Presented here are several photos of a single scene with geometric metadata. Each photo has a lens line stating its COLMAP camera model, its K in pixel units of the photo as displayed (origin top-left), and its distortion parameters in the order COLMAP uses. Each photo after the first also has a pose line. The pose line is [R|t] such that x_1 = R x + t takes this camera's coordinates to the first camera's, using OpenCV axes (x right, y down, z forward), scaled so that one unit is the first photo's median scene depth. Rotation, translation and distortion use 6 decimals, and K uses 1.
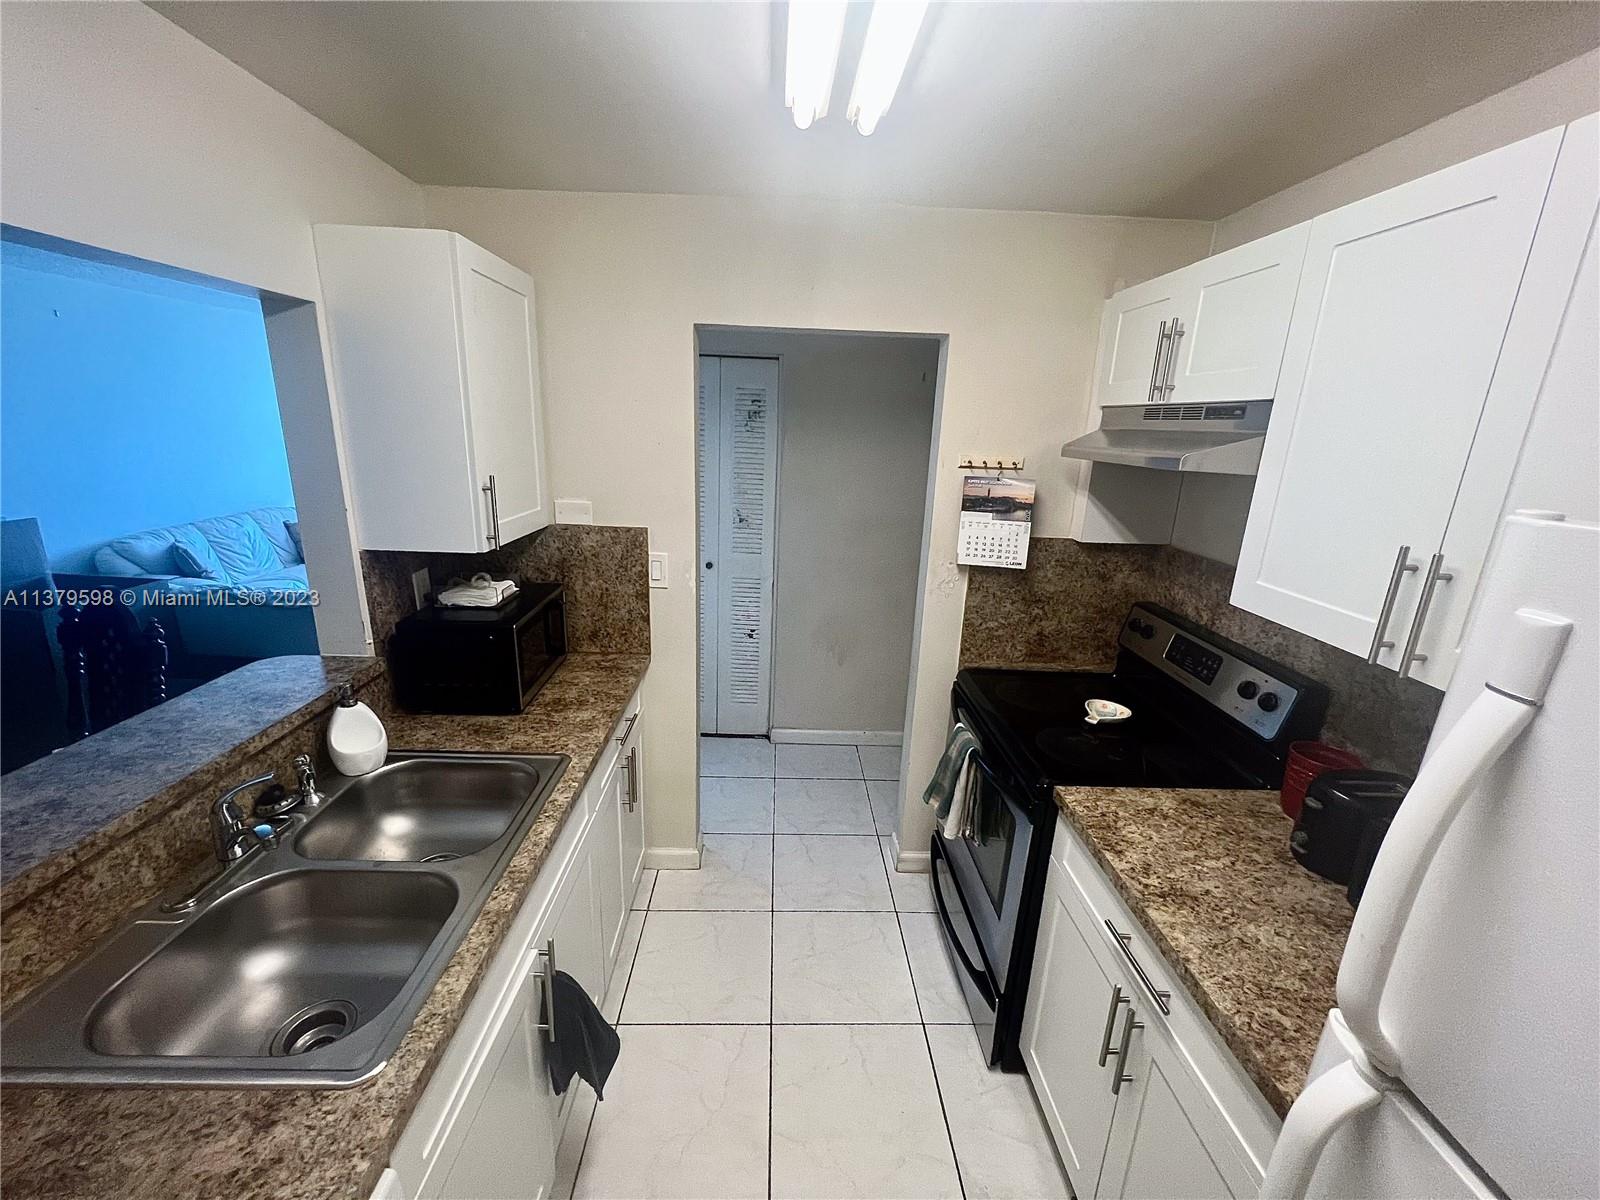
lens RADIAL K [[645.3, 0, 801.8], [0, 645.3, 596.8], [0, 0, 1]] dist [-0.000796, 0.000352]
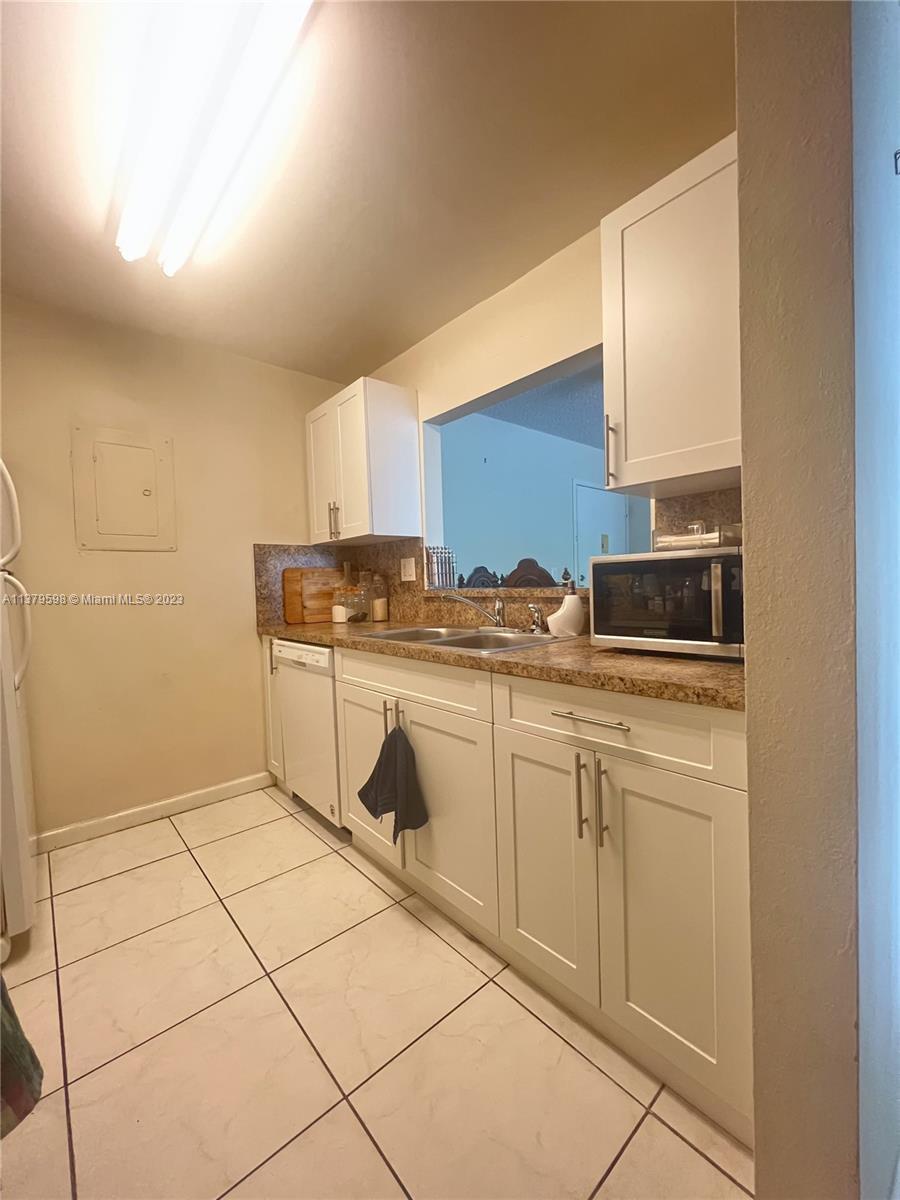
lens RADIAL K [[480.4, 0, 452.1], [0, 480.4, 599.2], [0, 0, 1]] dist [-0.001566, 0.000982]
pose [[-0.773497, 0.006611, -0.633765, 0.221422], [-0.167104, 0.962438, 0.213987, -0.019465], [0.611374, 0.271423, -0.743338, 1.456669]]
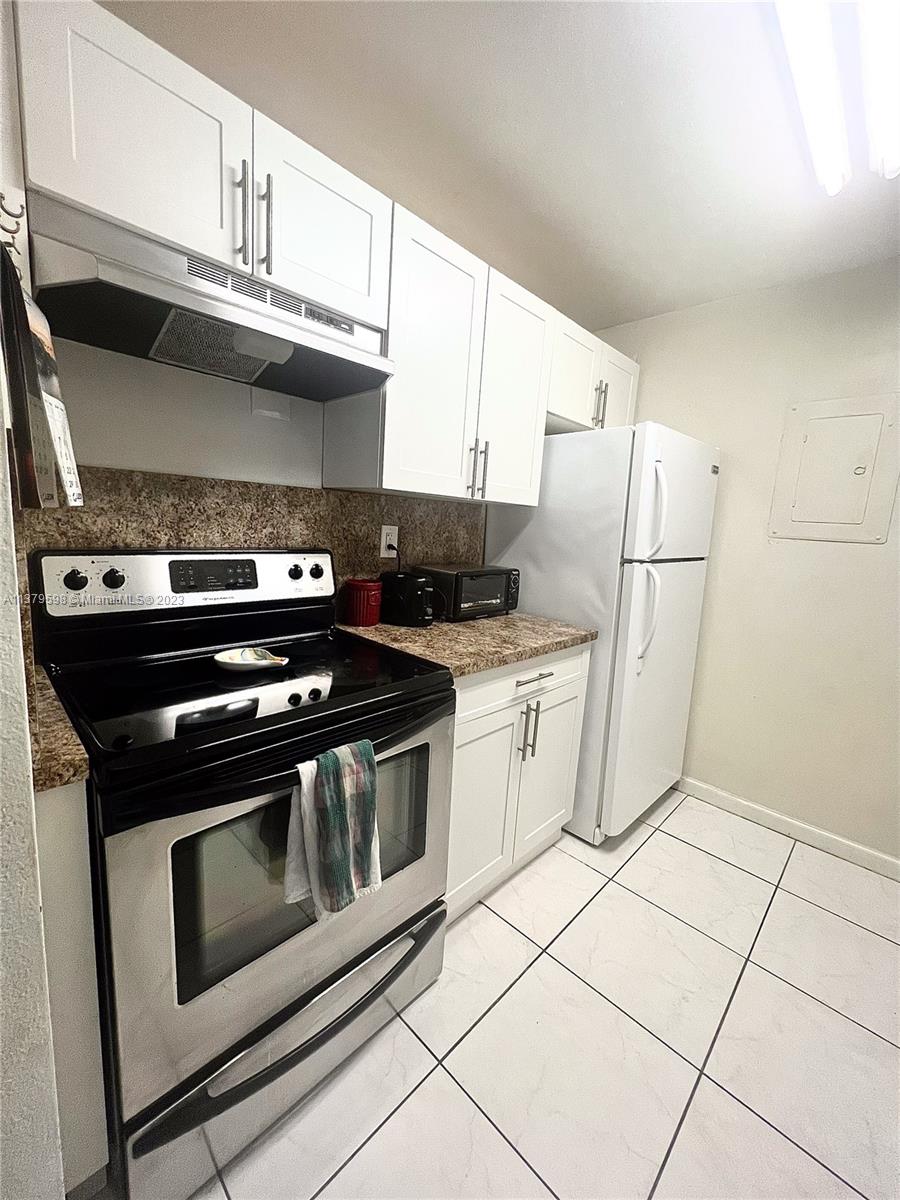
lens RADIAL K [[480.4, 0, 452.1], [0, 480.4, 599.2], [0, 0, 1]] dist [-0.001566, 0.000982]
pose [[-0.690677, -0.192431, 0.697091, -0.143742], [0.106032, 0.926582, 0.360837, -0.098199], [-0.715348, 0.323136, -0.619565, 1.301998]]
